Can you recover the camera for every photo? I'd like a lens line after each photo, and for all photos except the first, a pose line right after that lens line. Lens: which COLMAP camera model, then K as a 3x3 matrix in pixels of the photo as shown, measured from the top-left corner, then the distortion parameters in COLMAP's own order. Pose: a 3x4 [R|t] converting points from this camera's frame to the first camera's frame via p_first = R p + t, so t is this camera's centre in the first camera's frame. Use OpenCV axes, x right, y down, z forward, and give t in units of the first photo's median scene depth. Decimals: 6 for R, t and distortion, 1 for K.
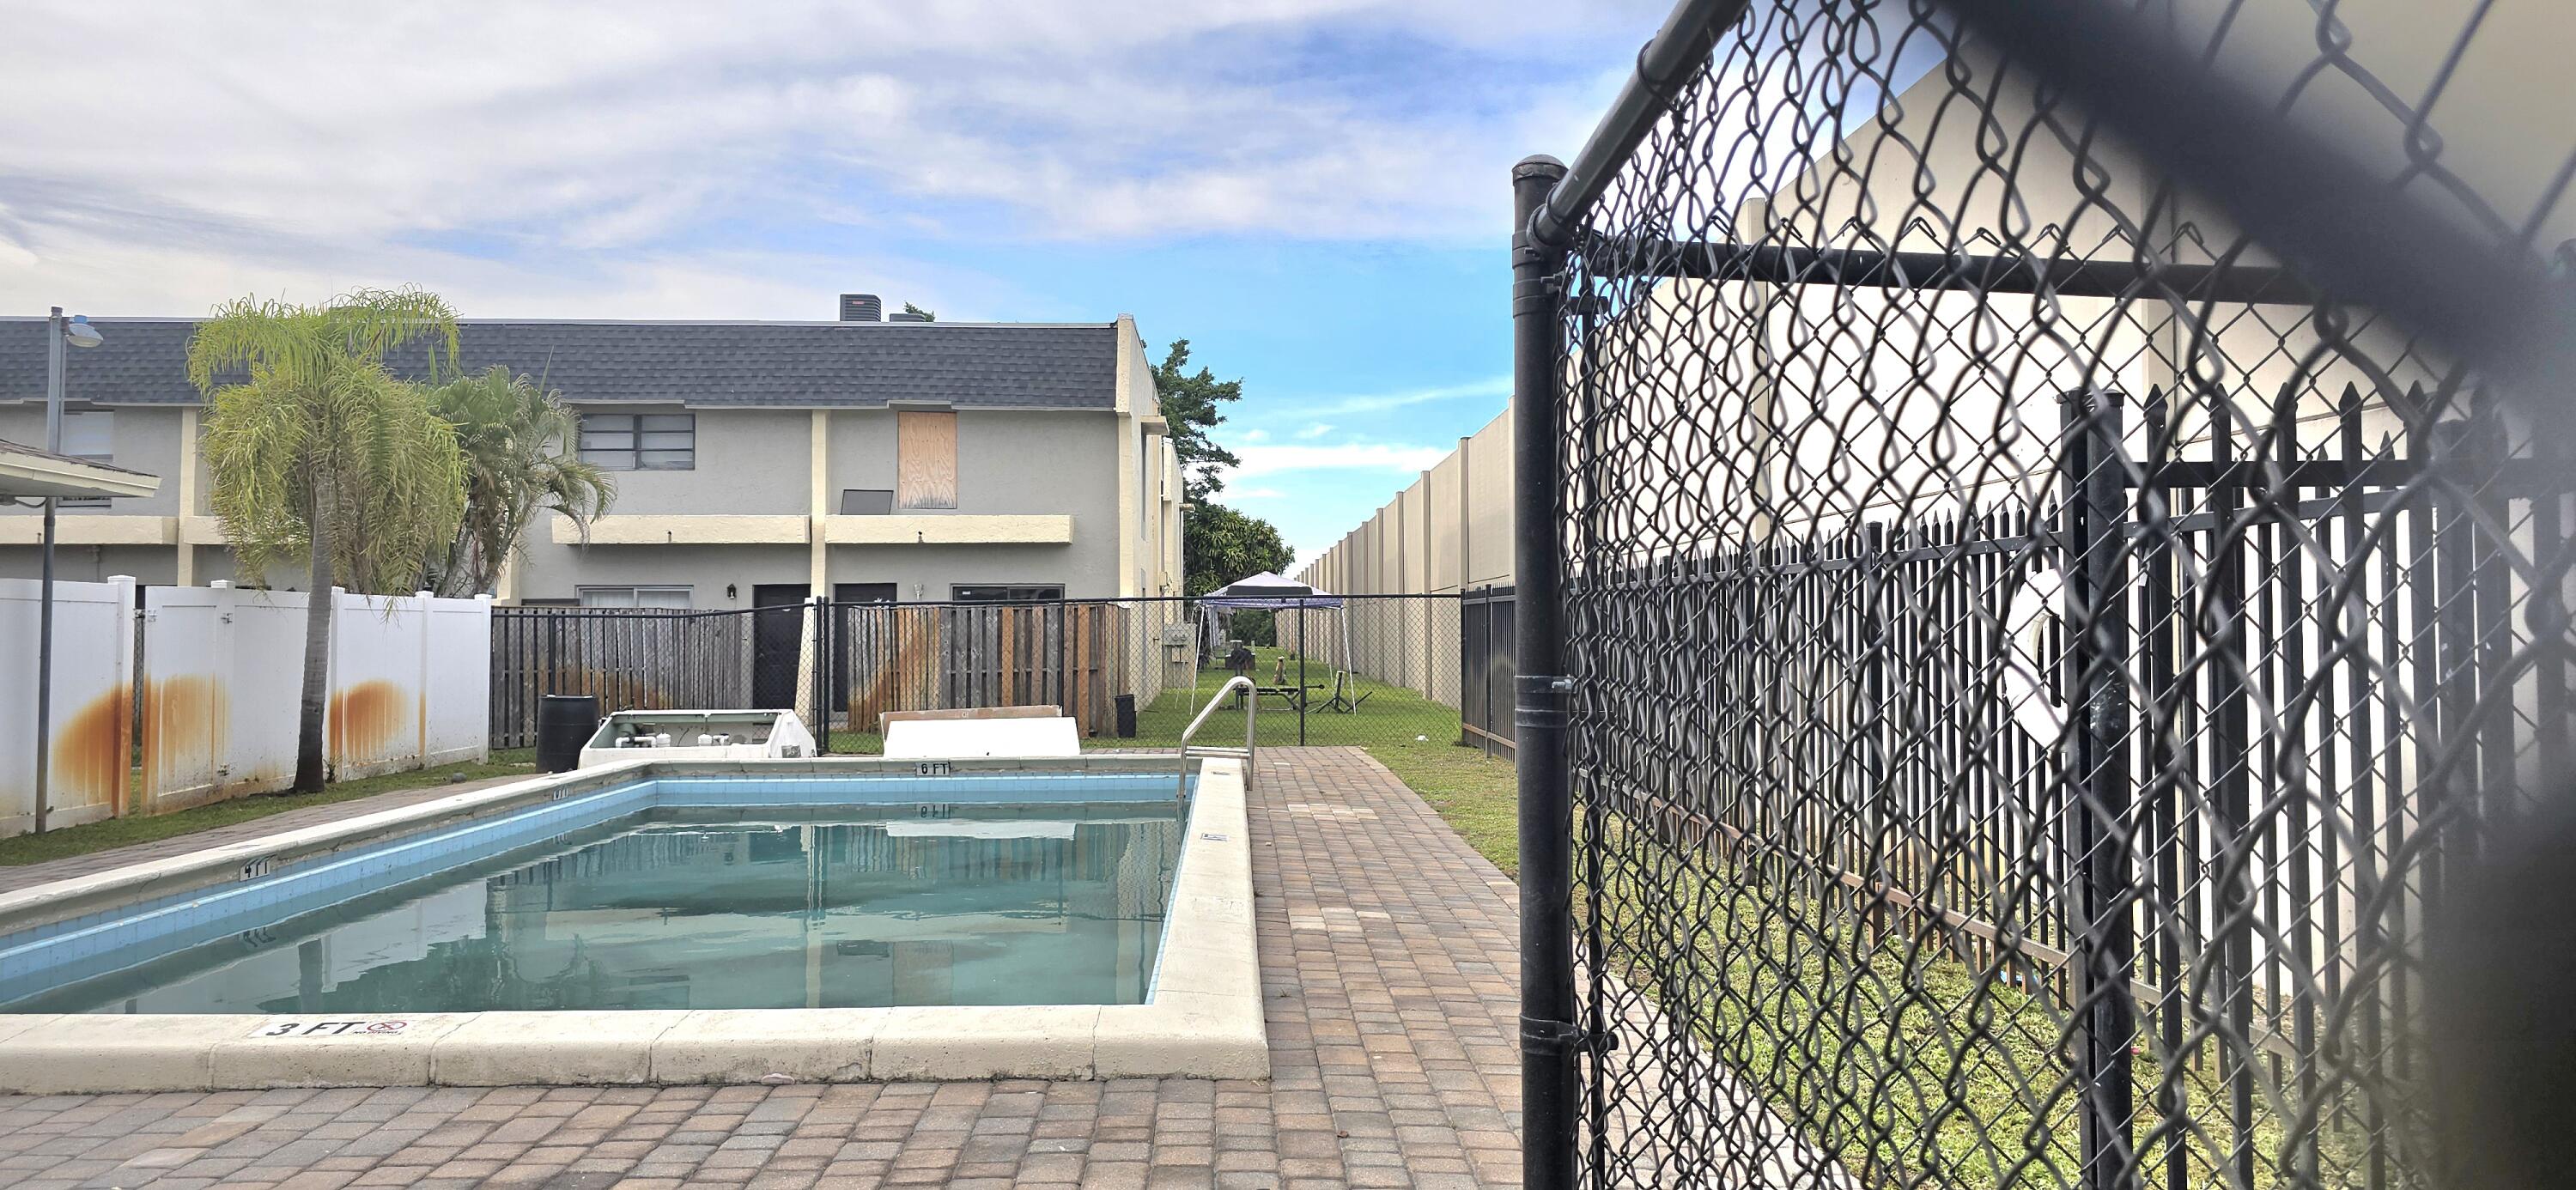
lens RADIAL K [[1731.9, 0, 1288.8], [0, 1731.9, 597.1], [0, 0, 1]] dist [0.040342, -0.017217]
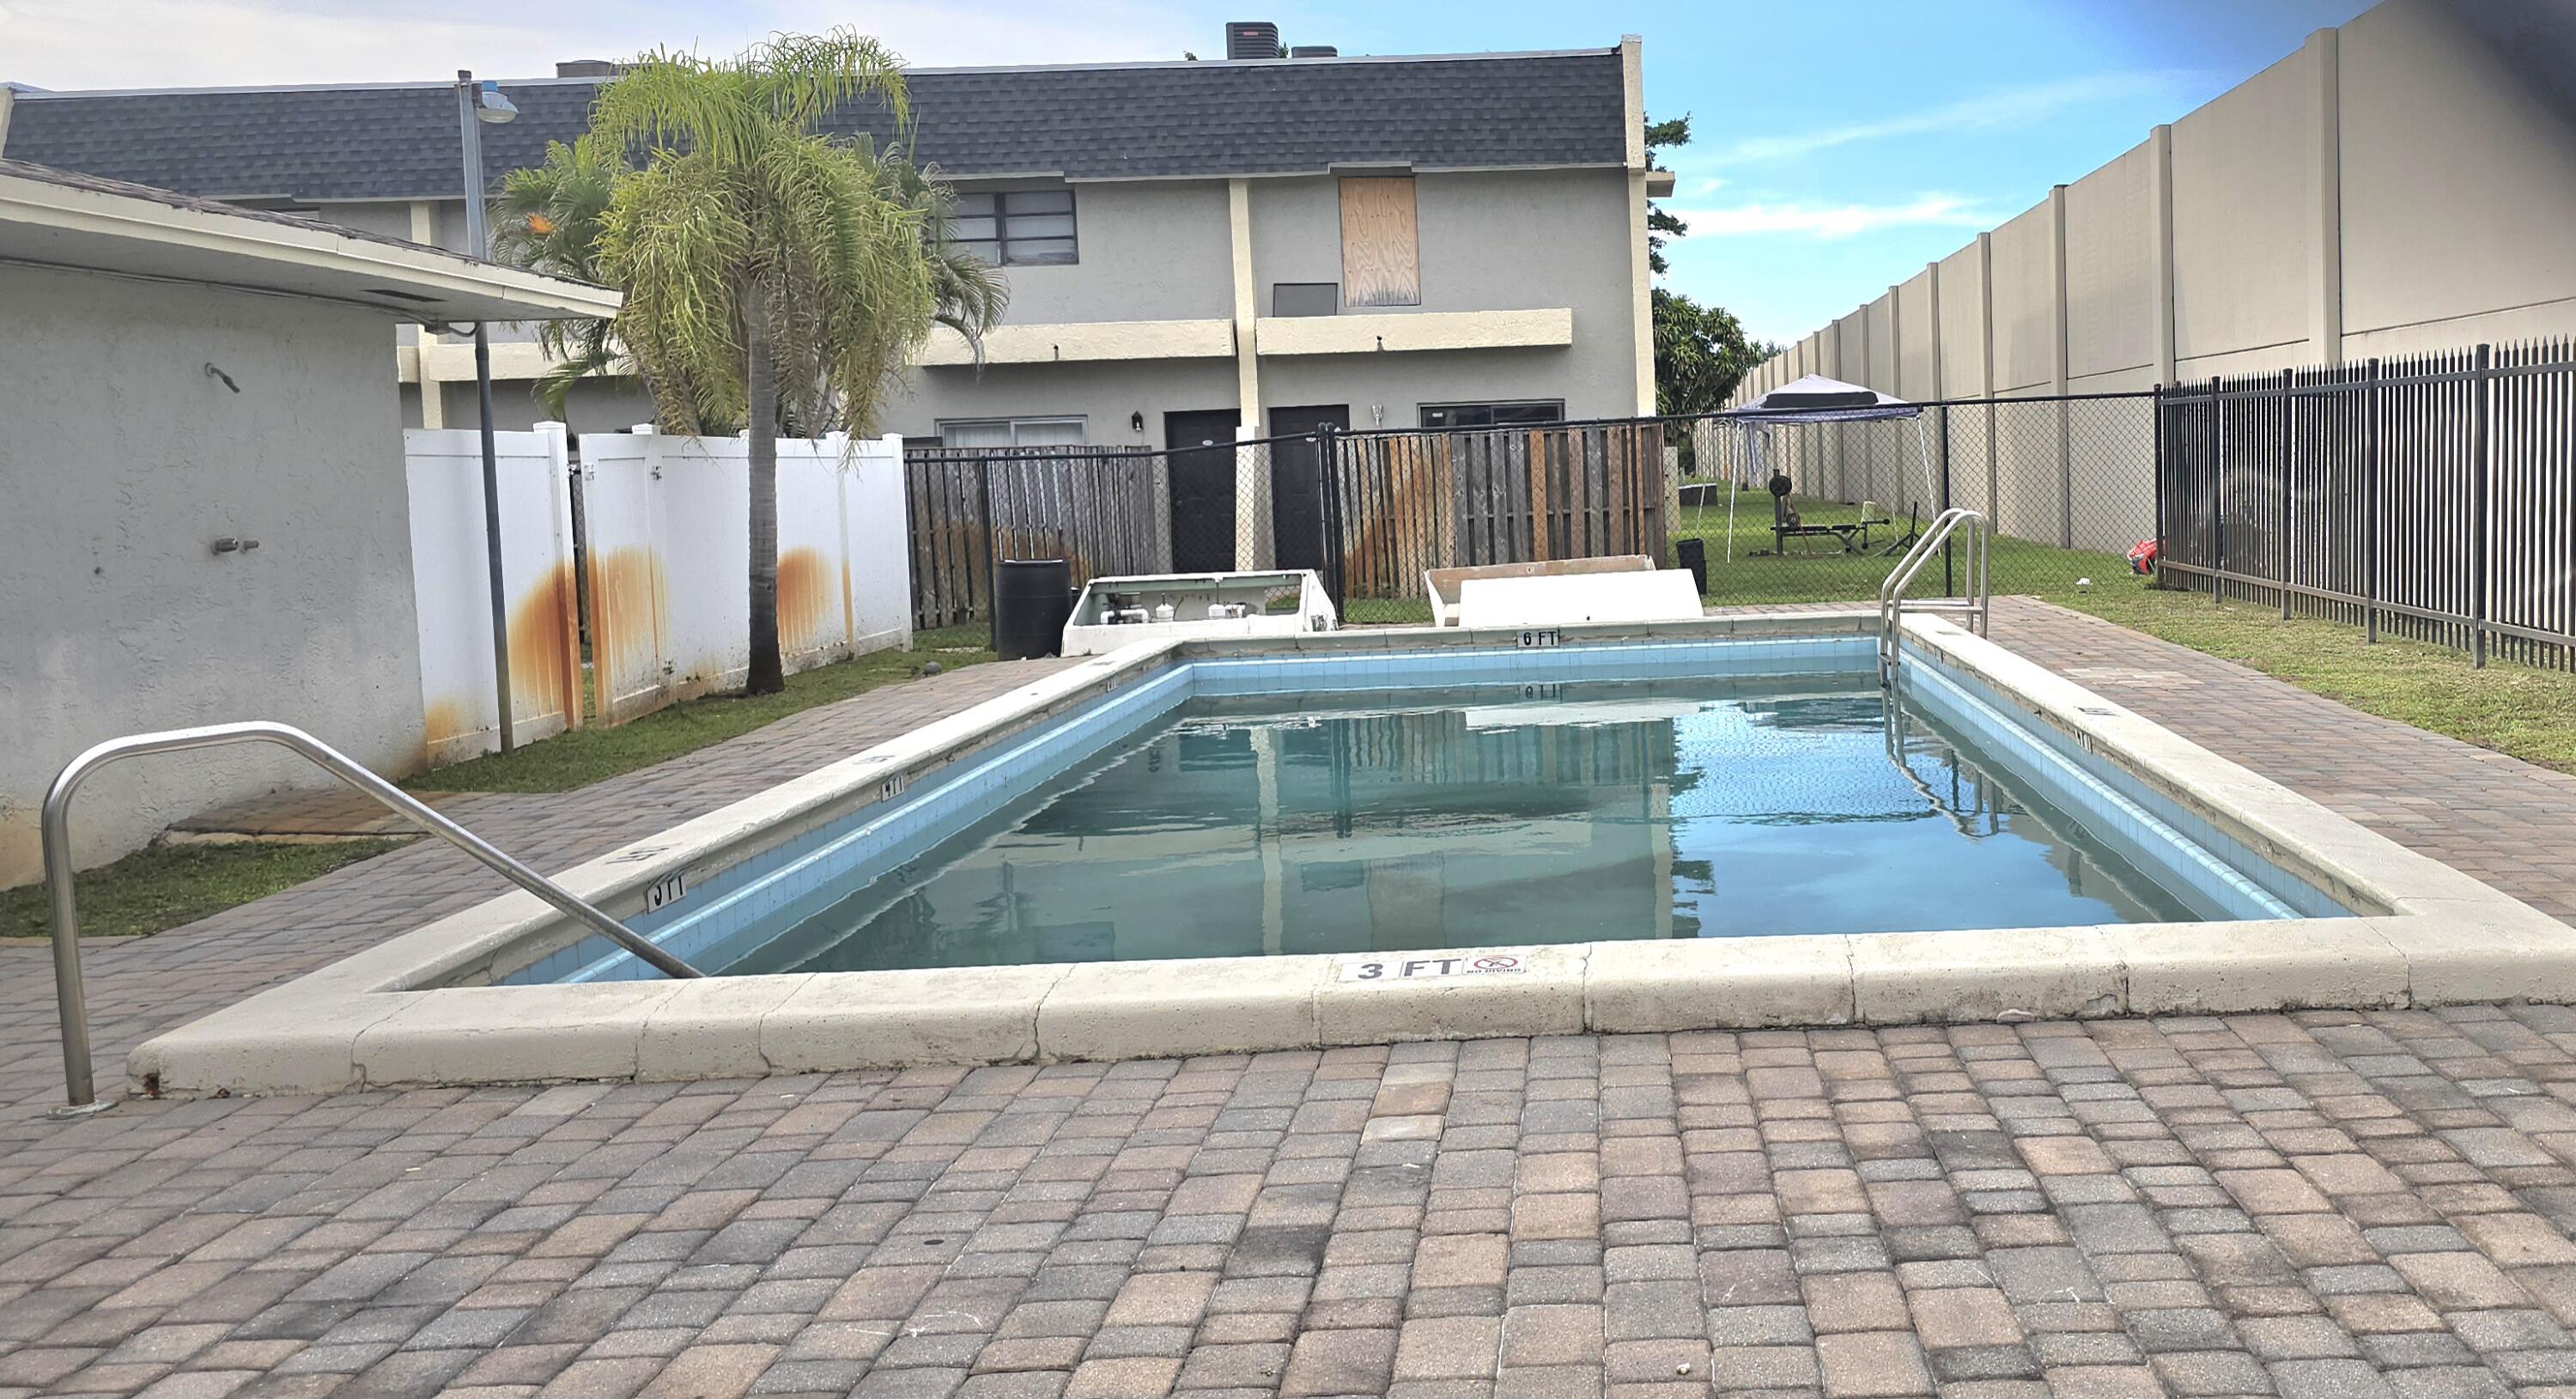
lens RADIAL K [[2228.0, 0, 1291.2], [0, 2228.0, 686.3], [0, 0, 1]] dist [0.041296, -0.007963]
pose [[0.999500, -0.031561, -0.001800, -0.274313], [0.031550, 0.992328, 0.119537, -0.003276], [-0.001986, -0.119534, 0.992828, -0.001727]]
